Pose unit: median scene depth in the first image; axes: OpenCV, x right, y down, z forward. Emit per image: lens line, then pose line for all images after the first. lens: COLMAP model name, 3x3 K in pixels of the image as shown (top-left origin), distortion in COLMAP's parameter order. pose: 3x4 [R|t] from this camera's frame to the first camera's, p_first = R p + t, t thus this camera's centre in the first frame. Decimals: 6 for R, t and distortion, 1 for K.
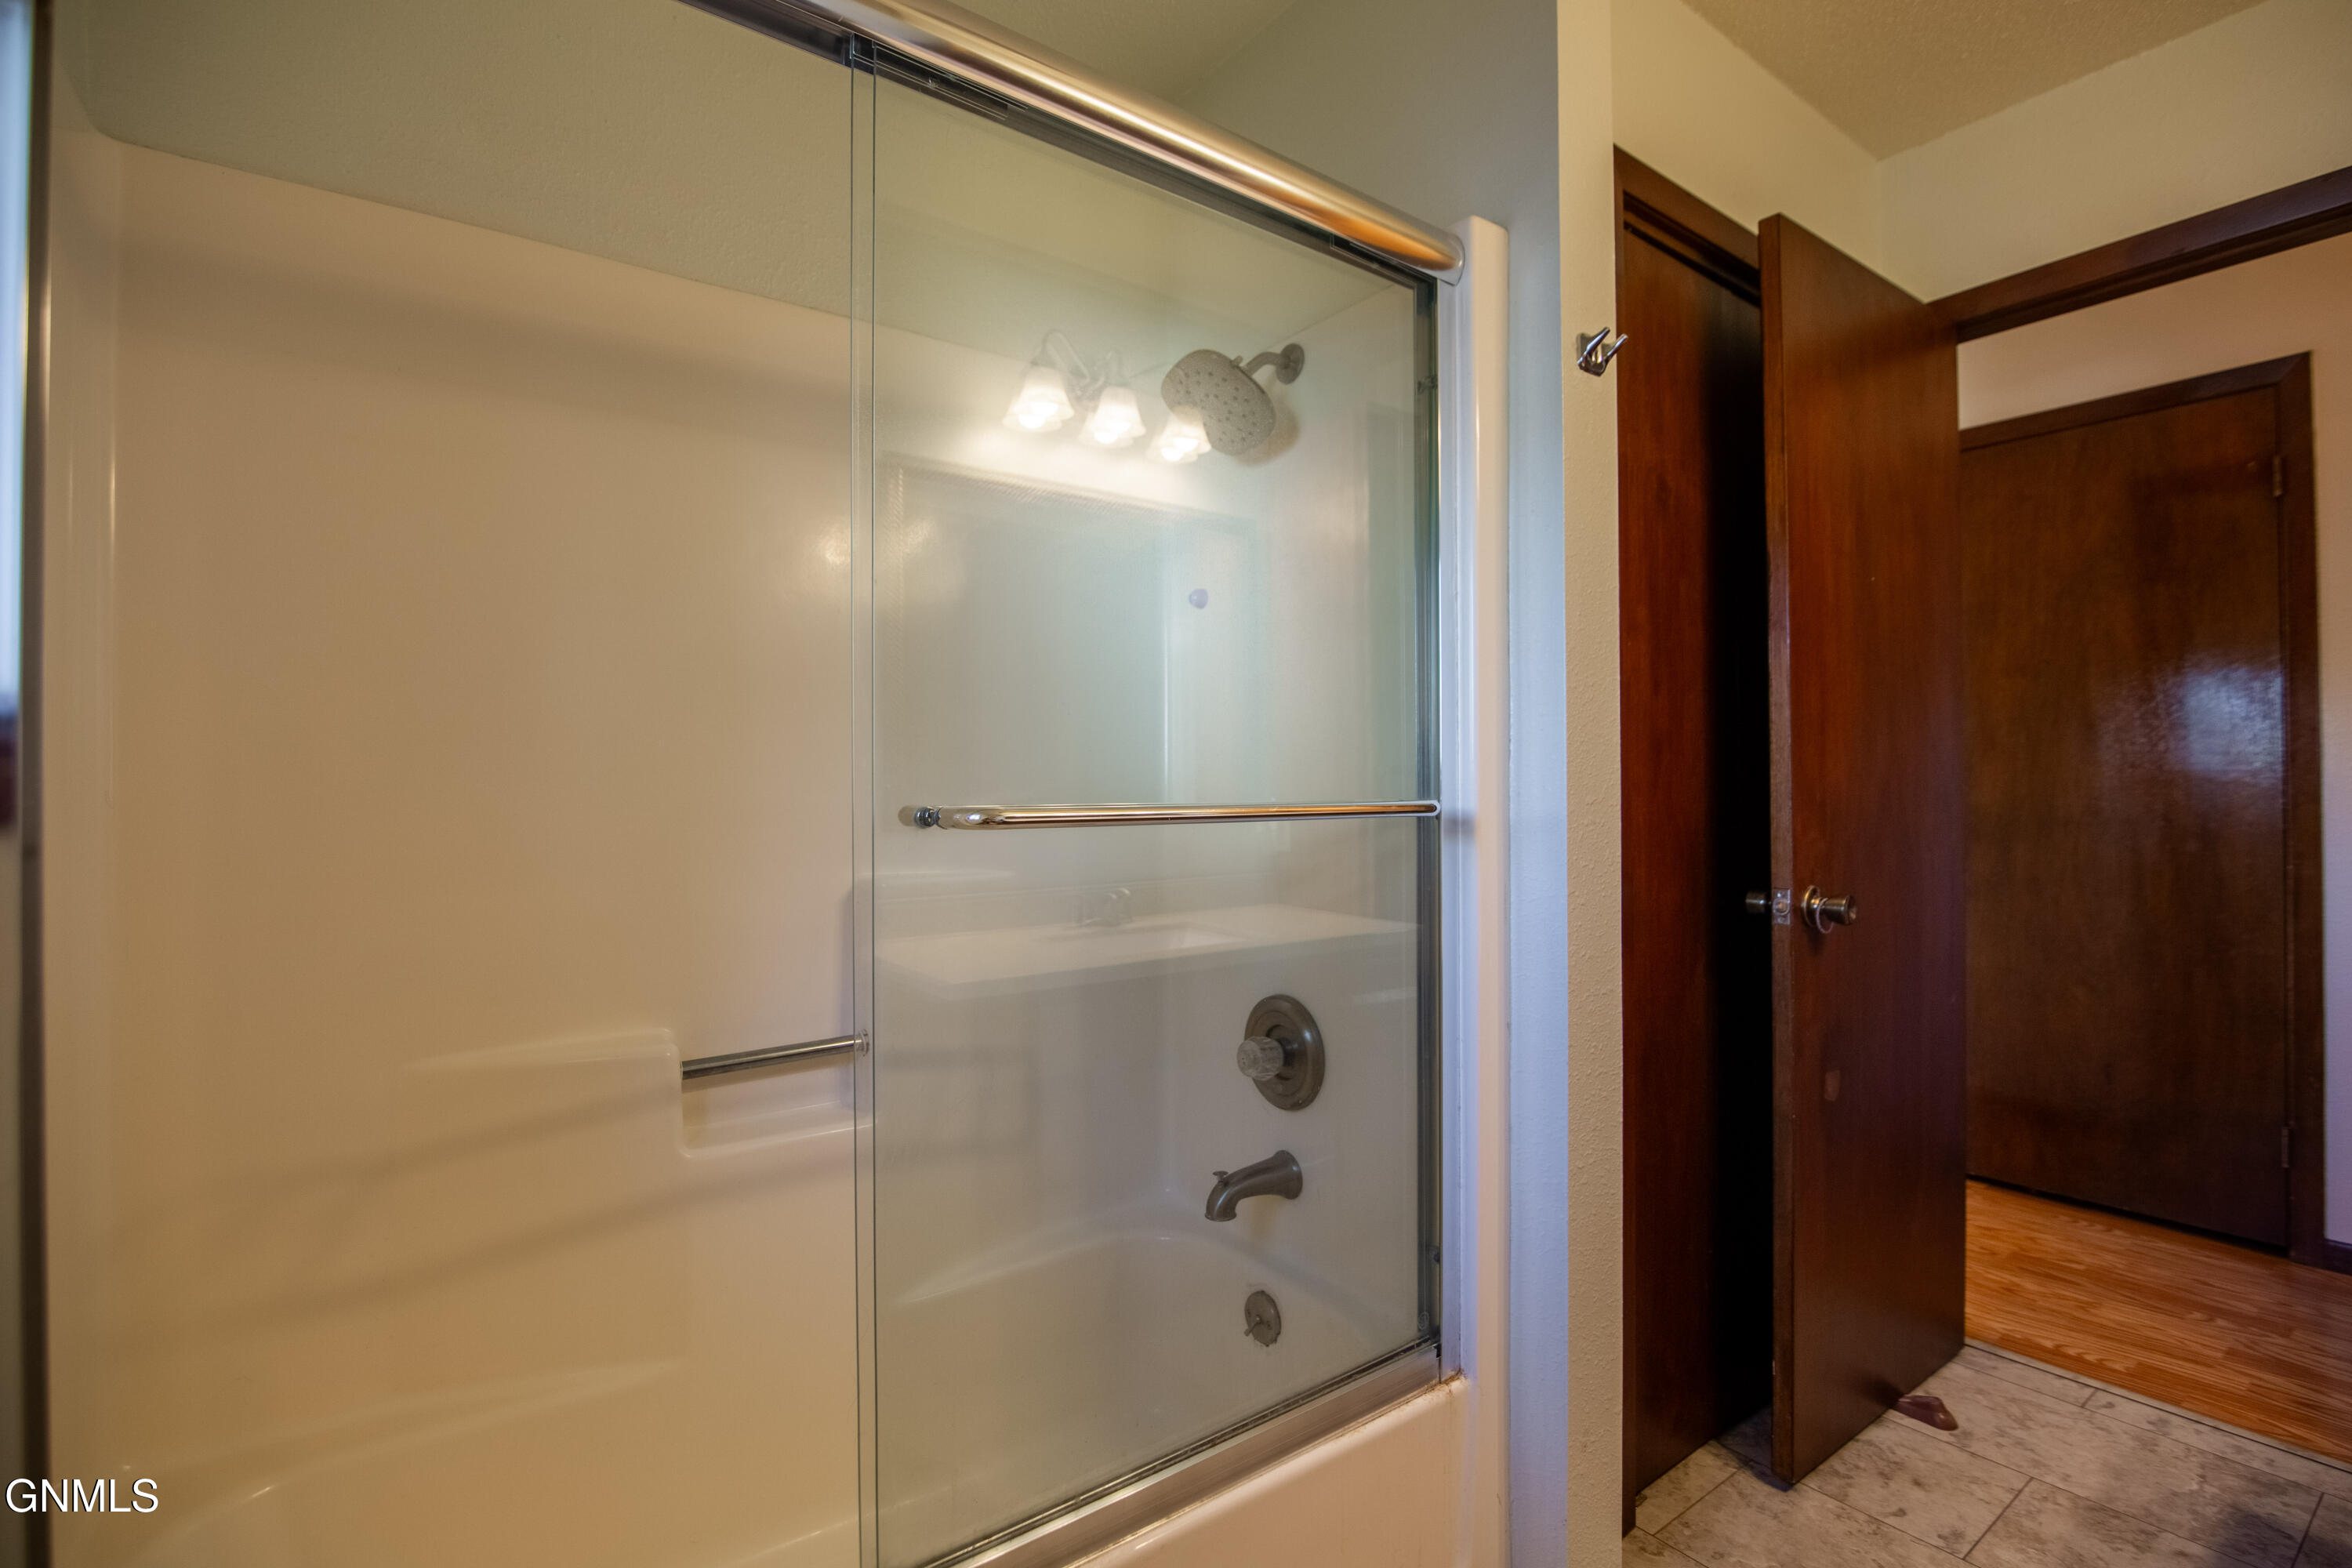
lens RADIAL K [[1102.0, 0, 1174.0], [0, 1102.0, 804.6], [0, 0, 1]] dist [-0.021798, 0.001432]
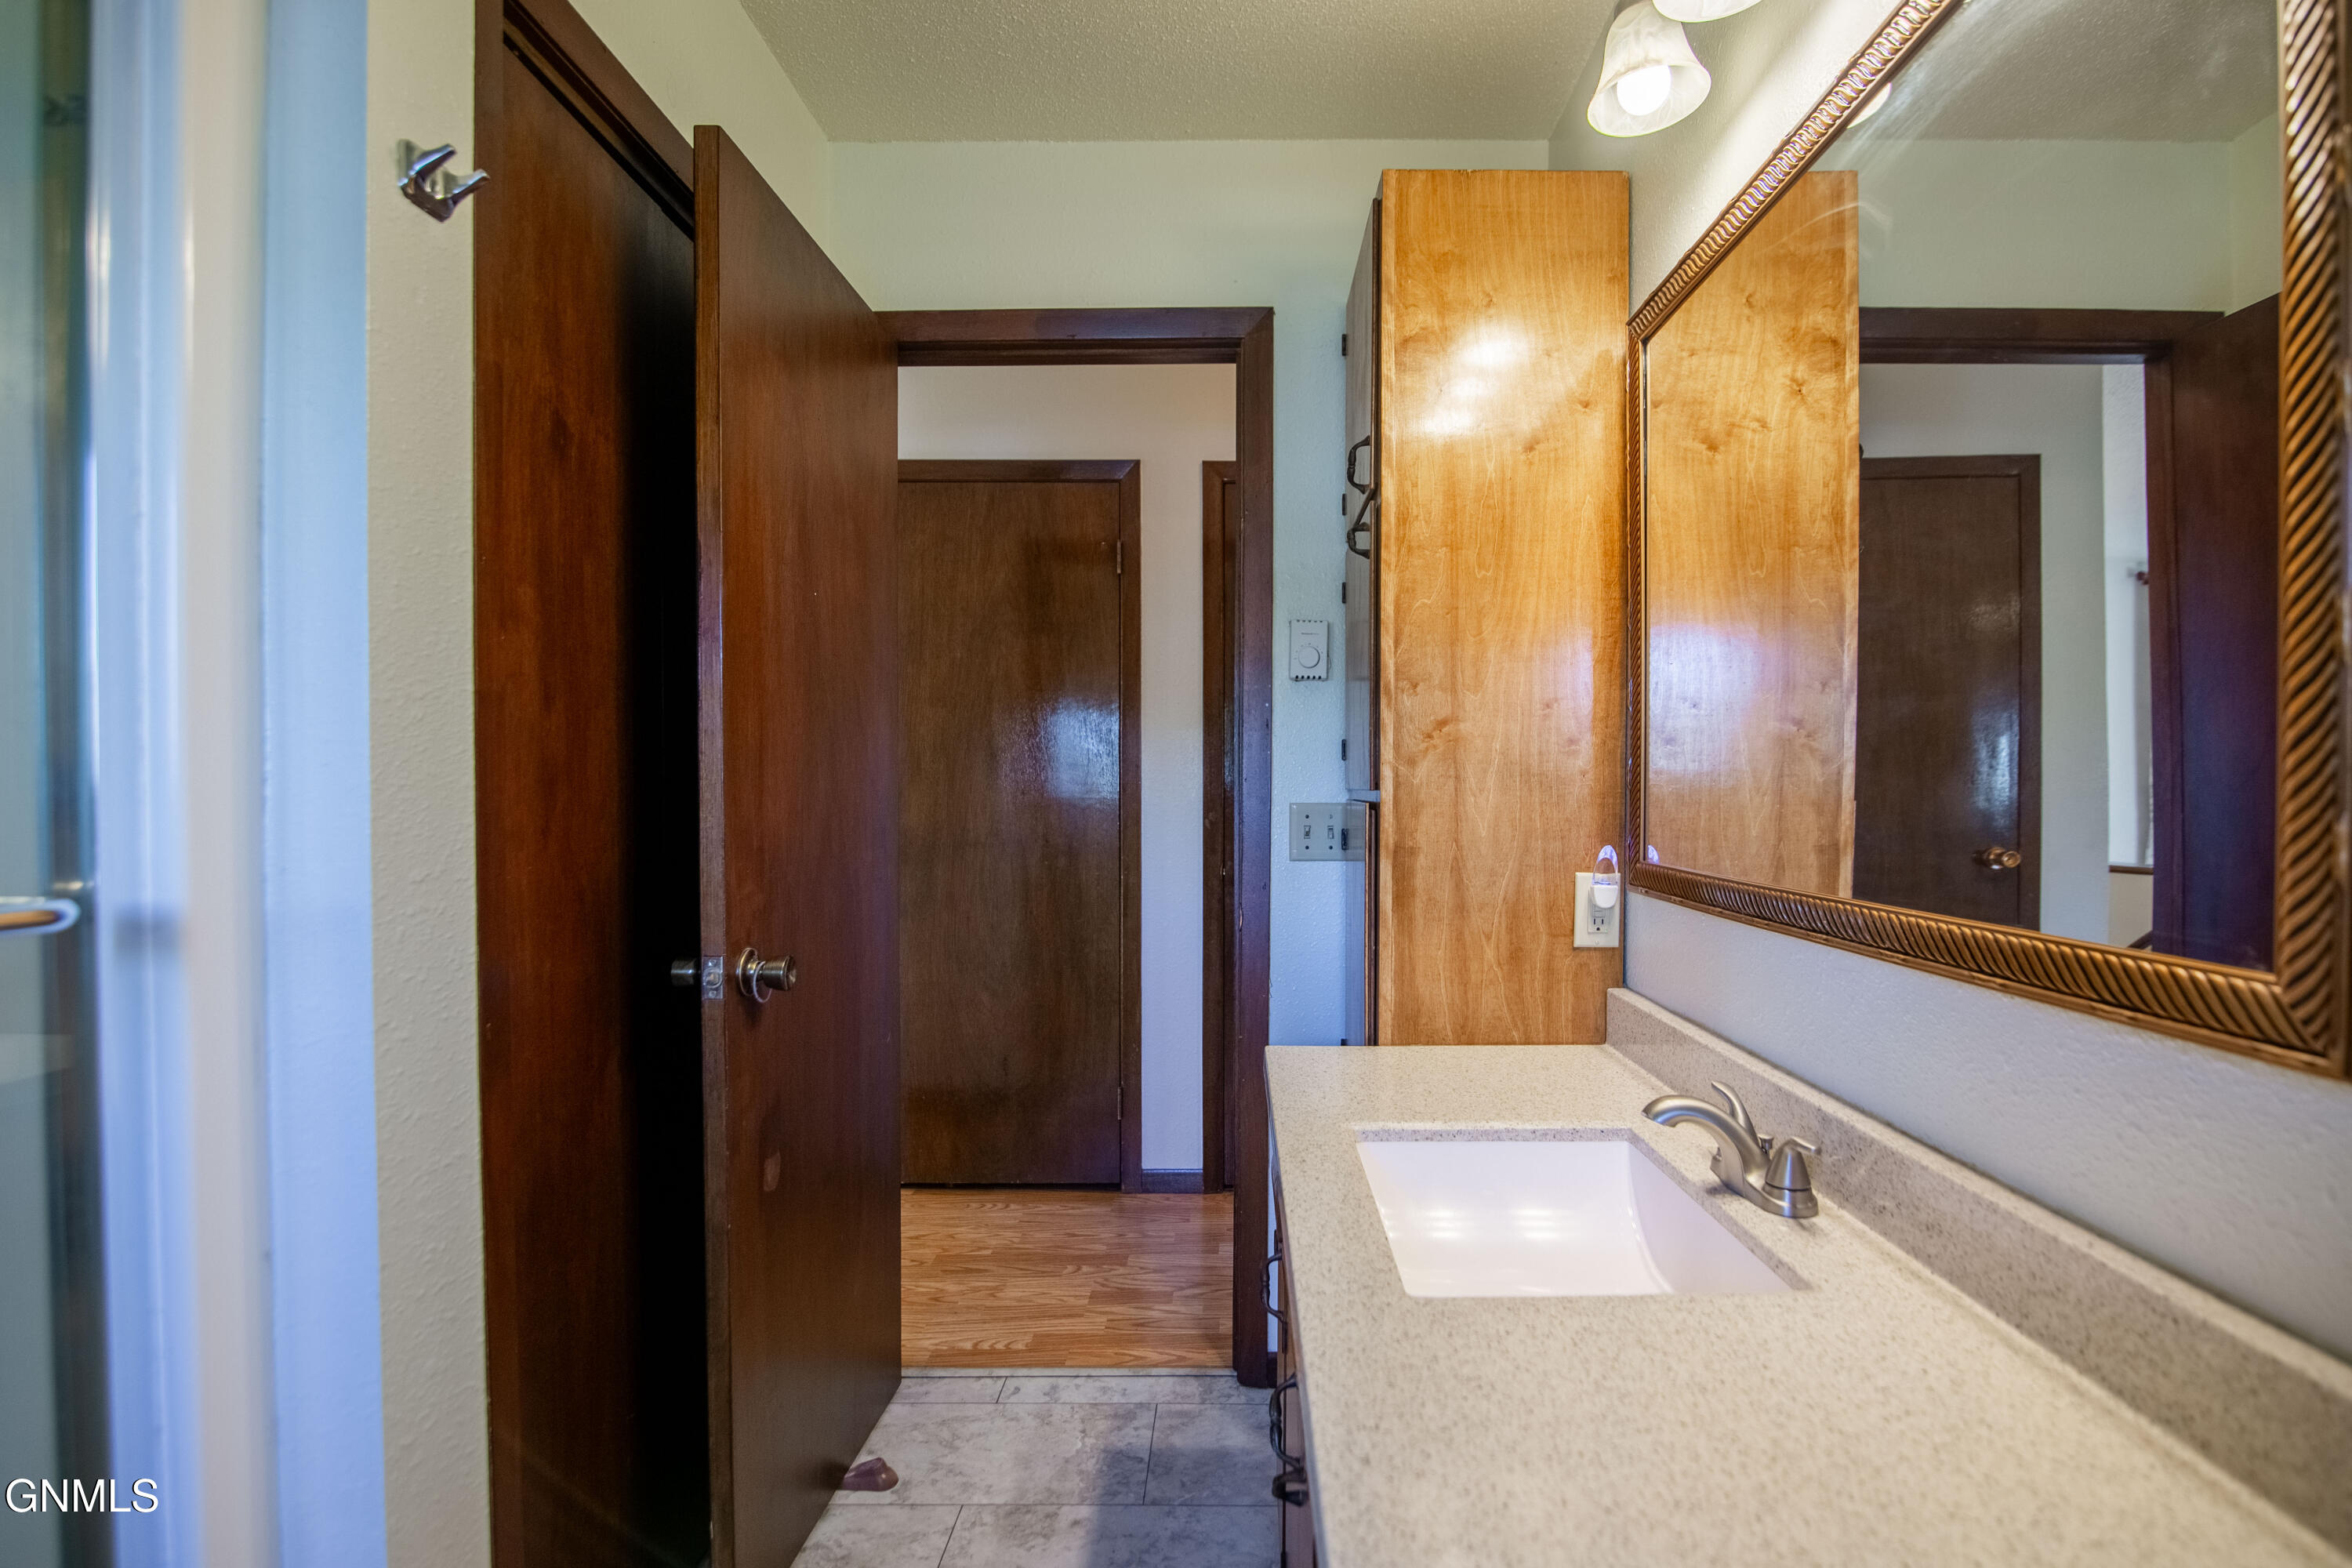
lens RADIAL K [[1102.0, 0, 1191.9], [0, 1102.0, 802.7], [0, 0, 1]] dist [-0.021798, 0.001432]
pose [[0.623246, -0.000314, 0.782026, 0.132889], [-0.004452, 0.999982, 0.003950, -0.042142], [-0.782013, -0.005943, 0.623234, 0.202805]]
